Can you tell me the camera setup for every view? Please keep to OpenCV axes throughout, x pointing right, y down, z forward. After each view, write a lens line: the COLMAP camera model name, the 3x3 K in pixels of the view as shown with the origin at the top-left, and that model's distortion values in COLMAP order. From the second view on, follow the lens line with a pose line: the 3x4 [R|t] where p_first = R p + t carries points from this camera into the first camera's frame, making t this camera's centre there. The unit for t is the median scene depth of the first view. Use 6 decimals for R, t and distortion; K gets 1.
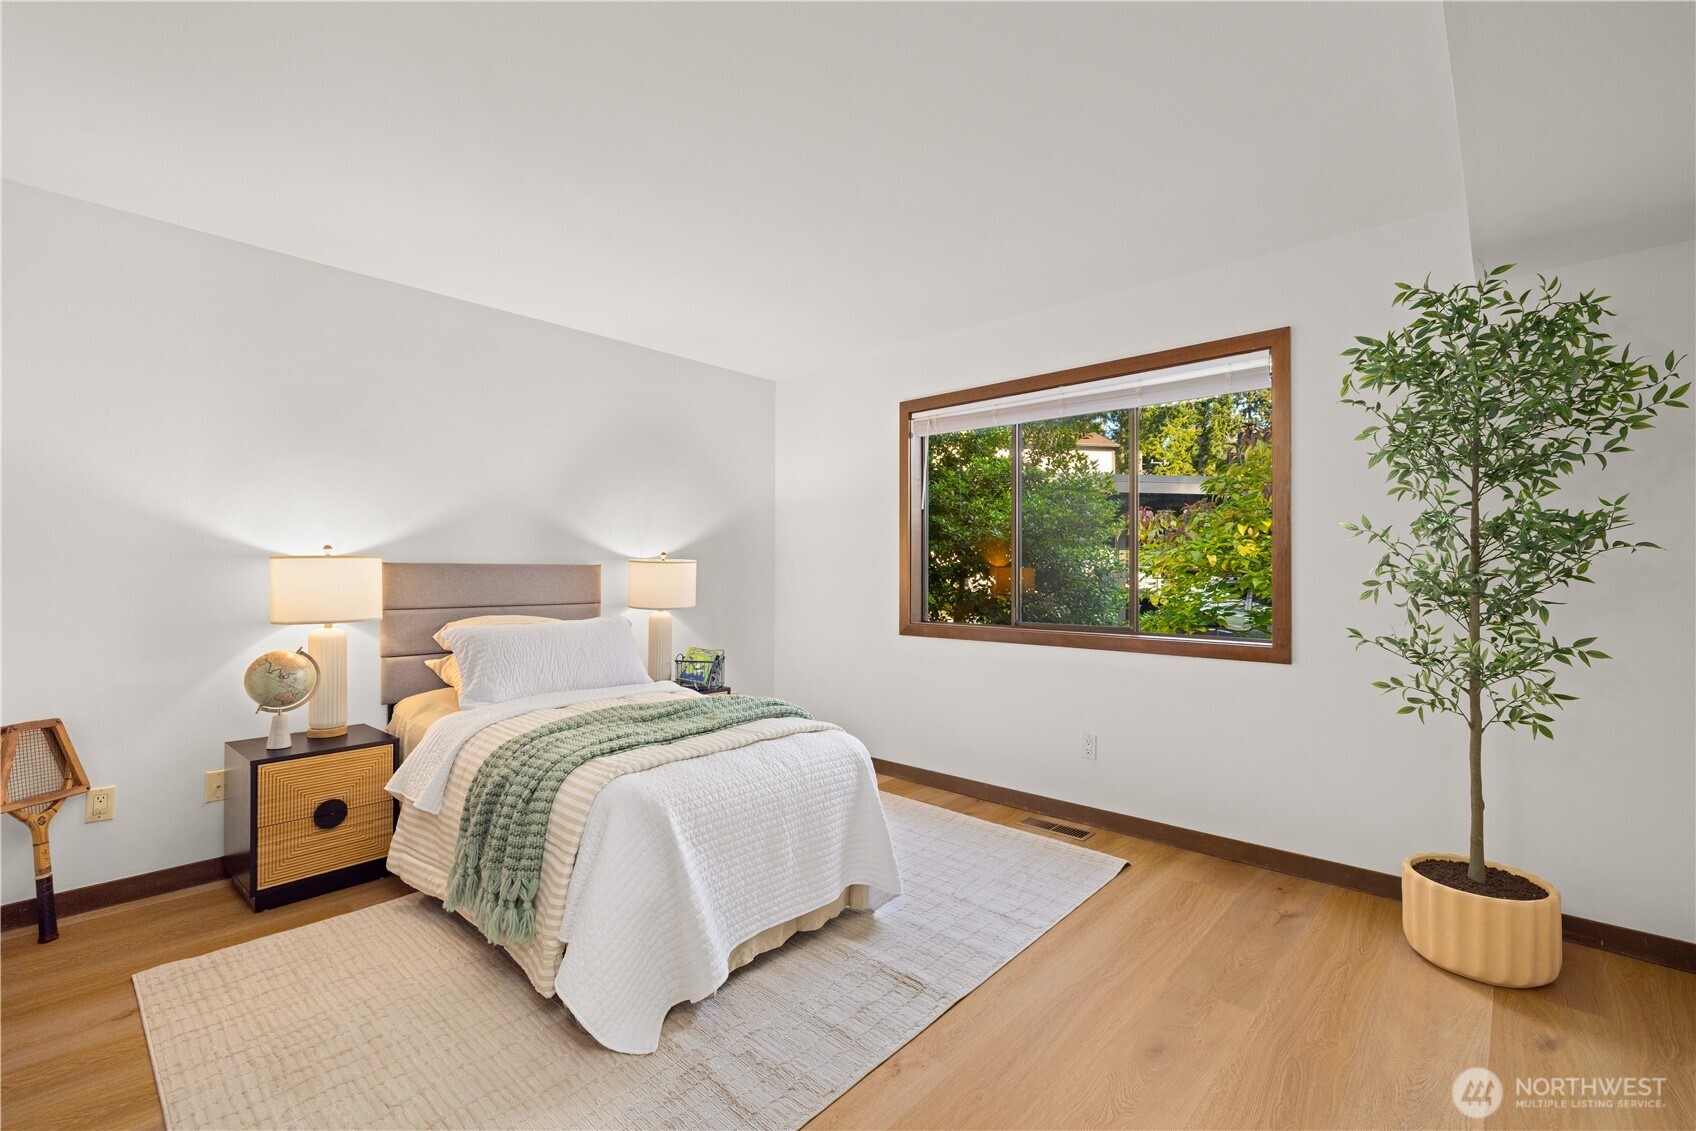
lens RADIAL K [[760.7, 0, 849.2], [0, 760.7, 569.0], [0, 0, 1]] dist [-0.002696, -0.000263]
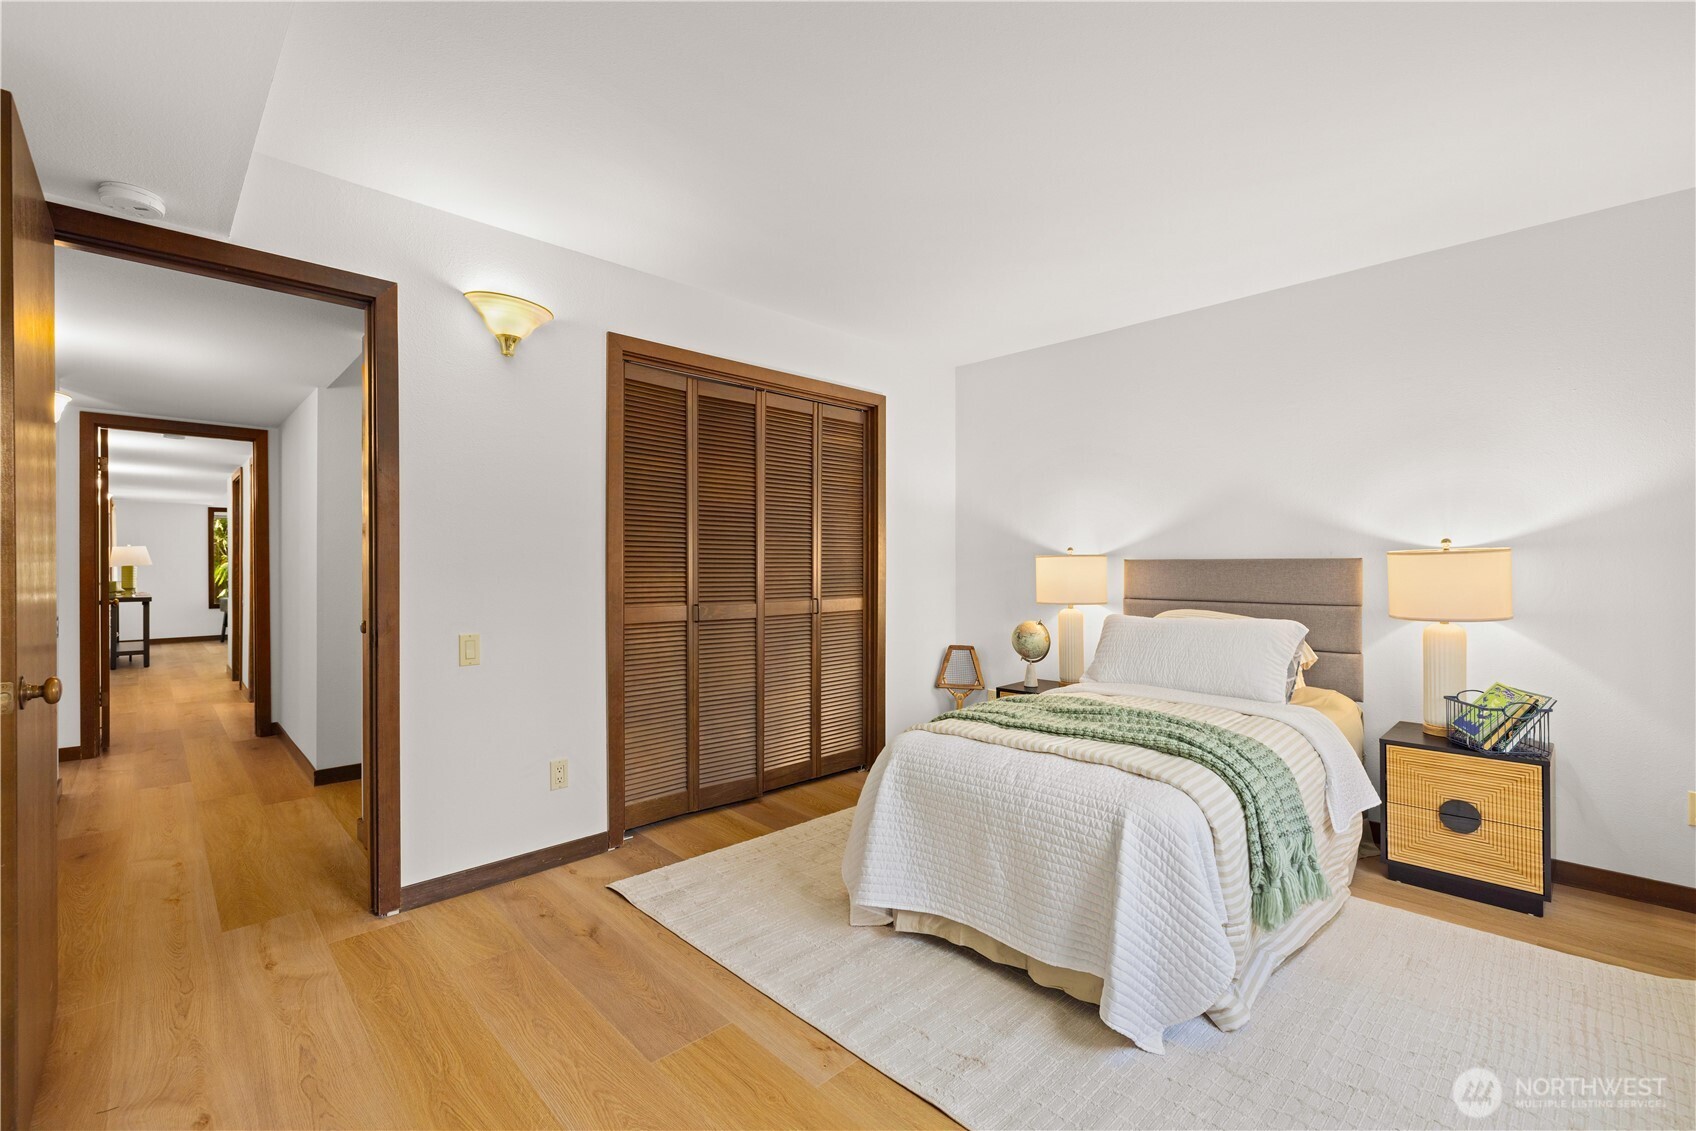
lens RADIAL K [[760.7, 0, 851.6], [0, 760.7, 566.8], [0, 0, 1]] dist [-0.002696, -0.000263]
pose [[-0.104190, 0.001276, -0.994557, 0.737772], [0.003383, 0.999994, 0.000929, 0.000718], [0.994552, -0.003268, -0.104194, 0.779351]]
